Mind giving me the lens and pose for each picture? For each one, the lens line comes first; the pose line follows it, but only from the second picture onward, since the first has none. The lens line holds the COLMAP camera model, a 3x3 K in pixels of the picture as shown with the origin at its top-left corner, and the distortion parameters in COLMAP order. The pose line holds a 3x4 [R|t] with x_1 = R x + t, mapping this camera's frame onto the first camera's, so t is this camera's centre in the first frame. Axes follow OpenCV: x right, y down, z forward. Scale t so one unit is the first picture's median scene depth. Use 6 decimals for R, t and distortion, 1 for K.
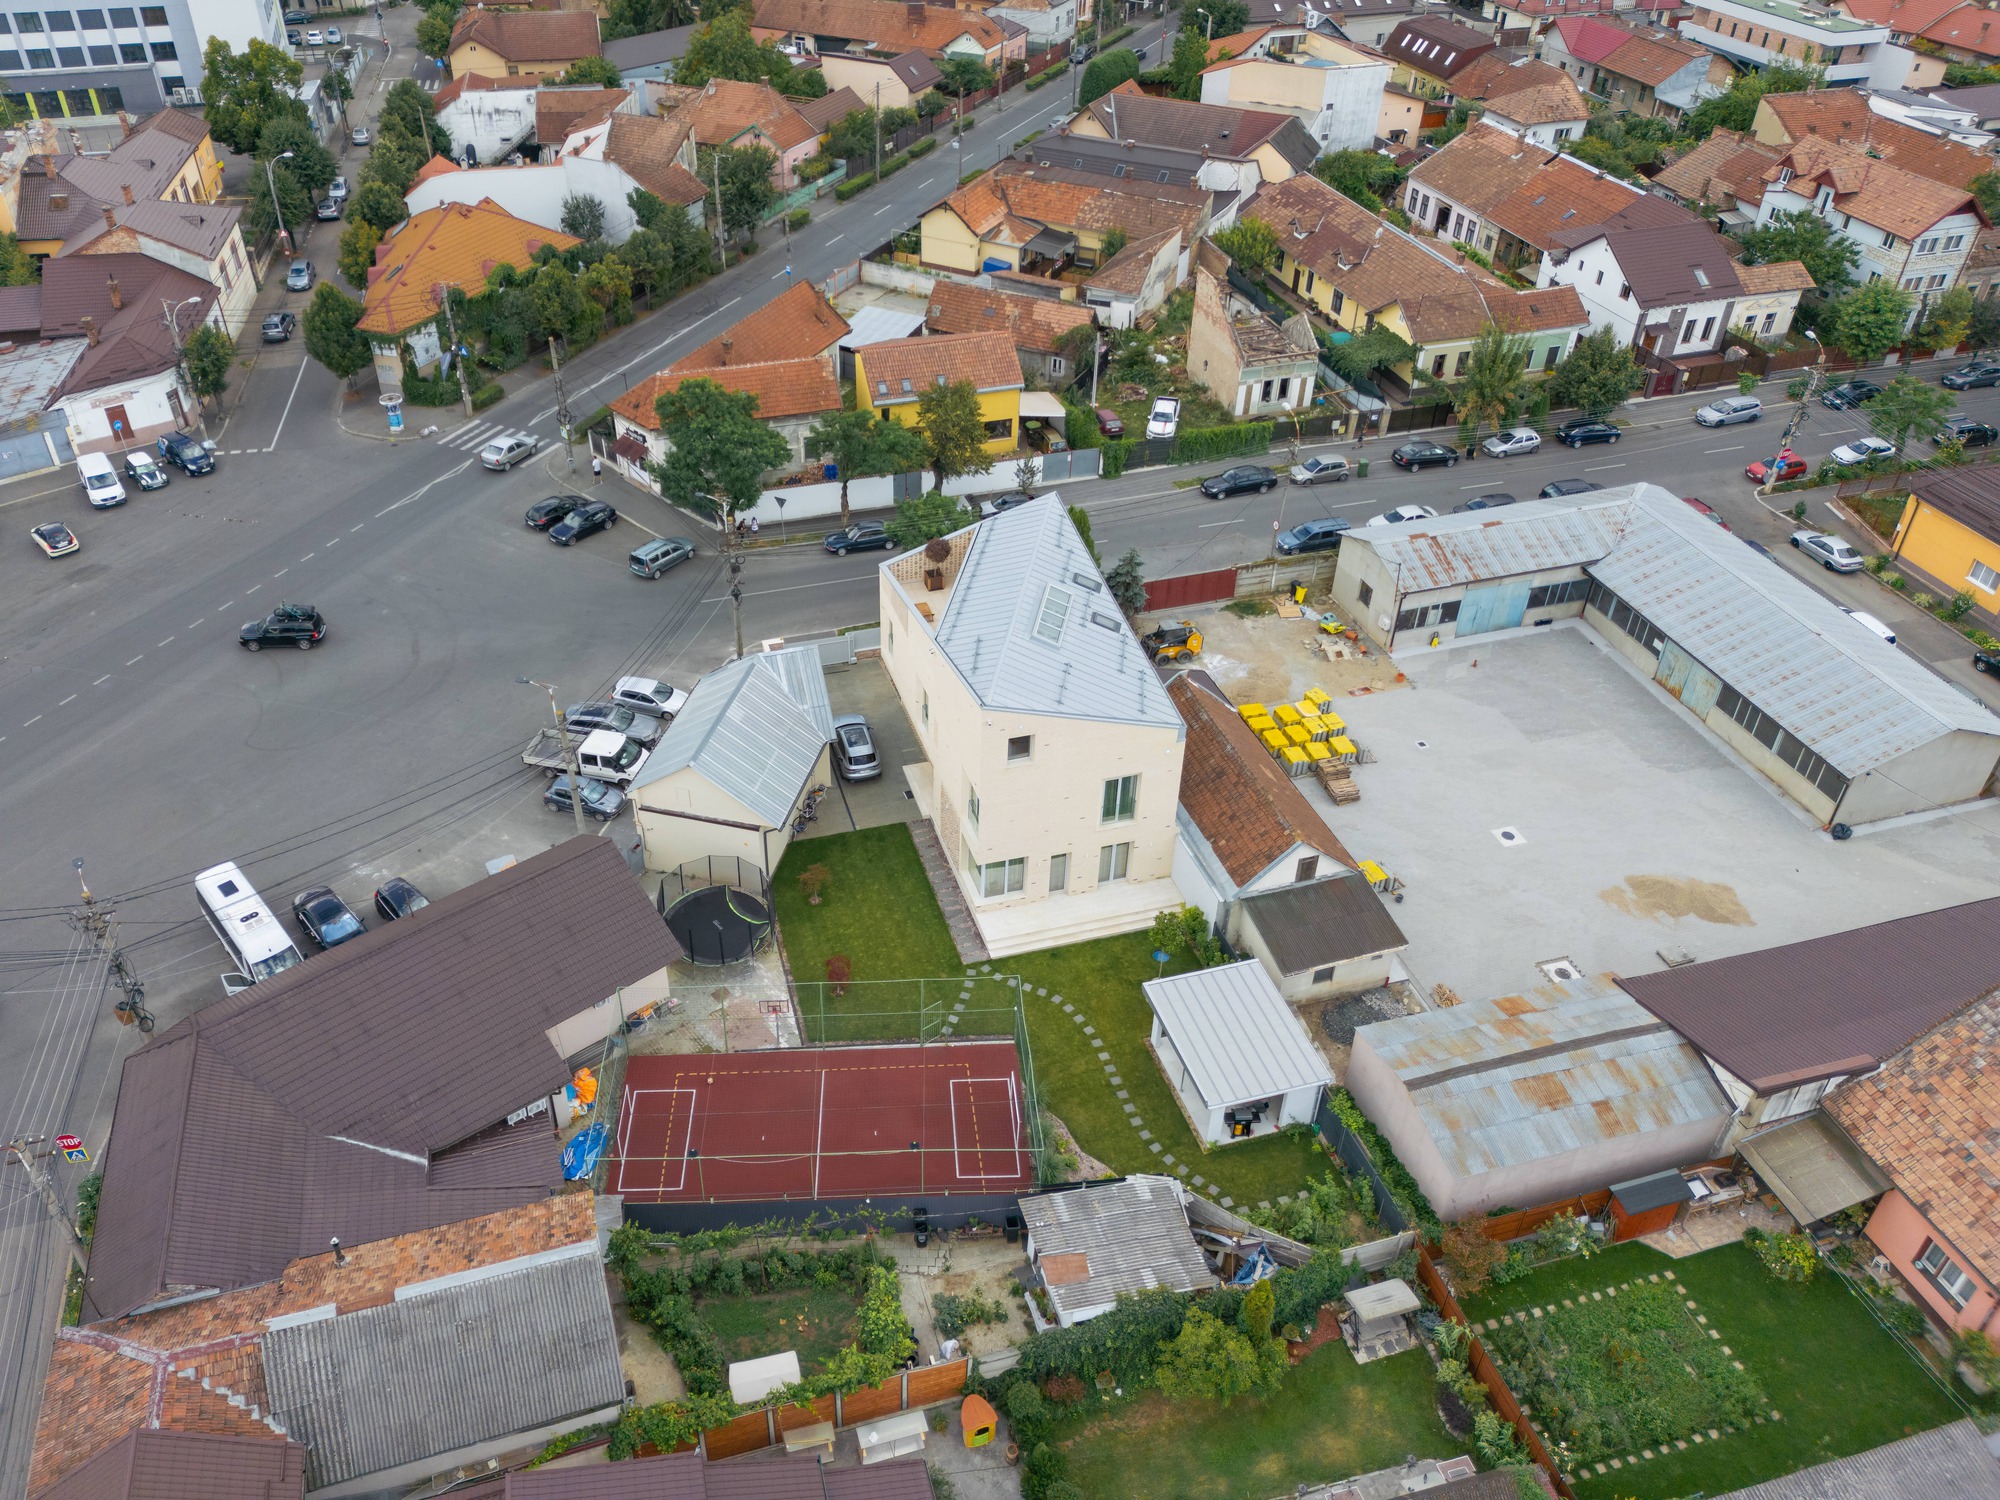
lens RADIAL K [[1383.7, 0, 997.7], [0, 1383.7, 697.5], [0, 0, 1]] dist [0.007714, 0.002695]
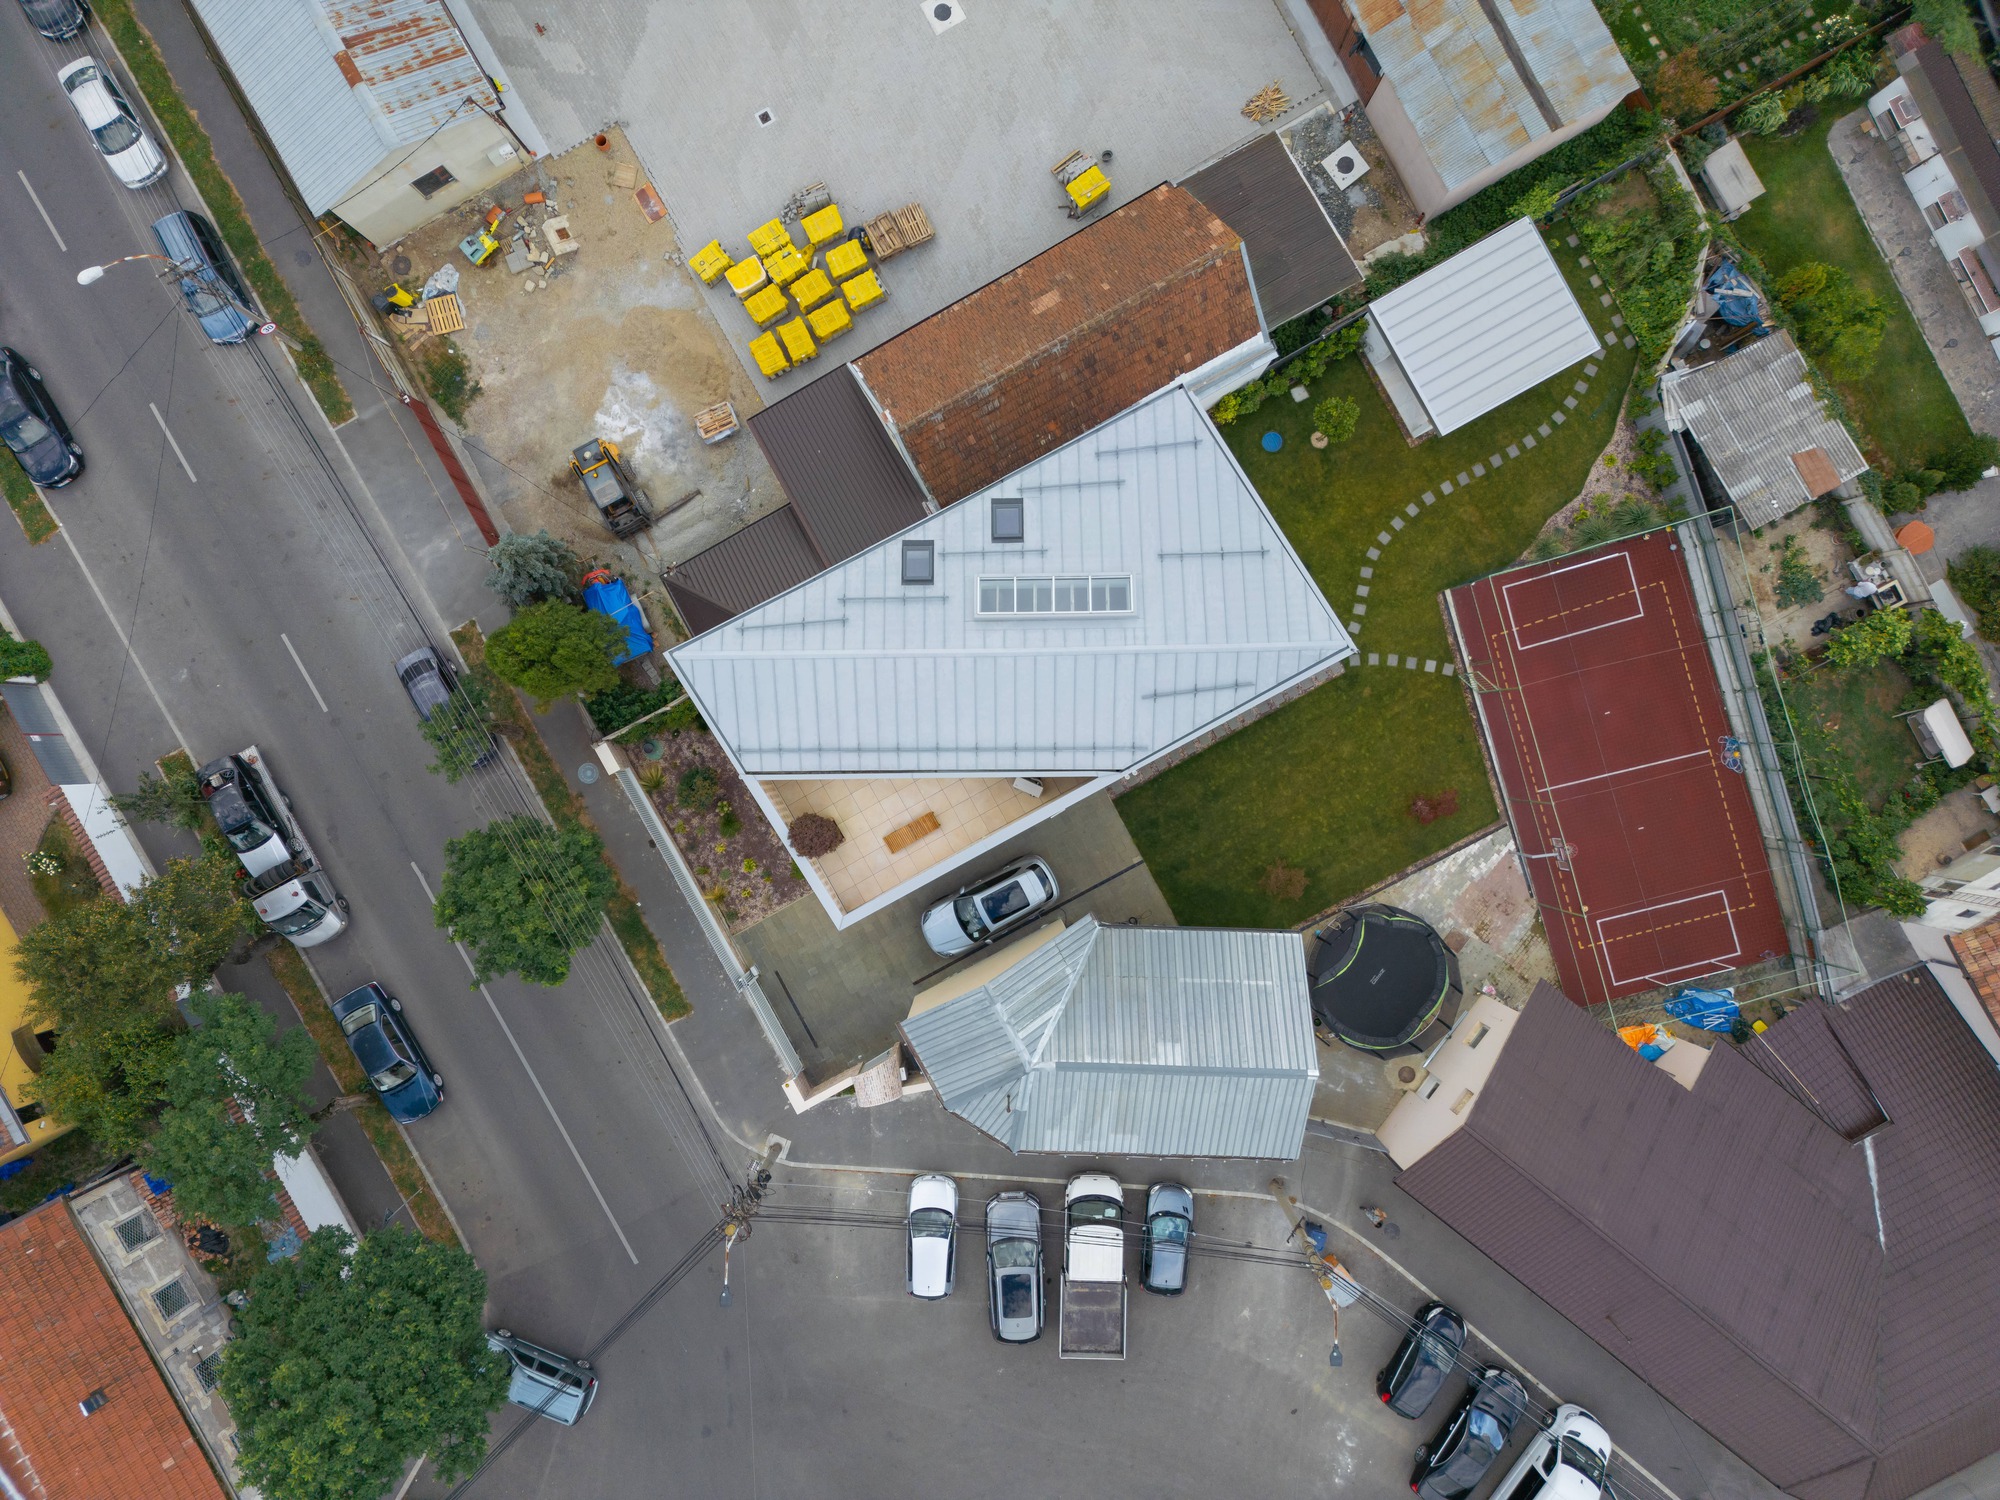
lens RADIAL K [[1383.7, 0, 997.7], [0, 1383.7, 697.5], [0, 0, 1]] dist [0.007714, 0.002695]
pose [[-0.188531, -0.982067, -0.001061, 0.000281], [0.609153, -0.117789, 0.784257, -0.610710], [-0.770317, 0.147210, 0.620436, 0.675224]]
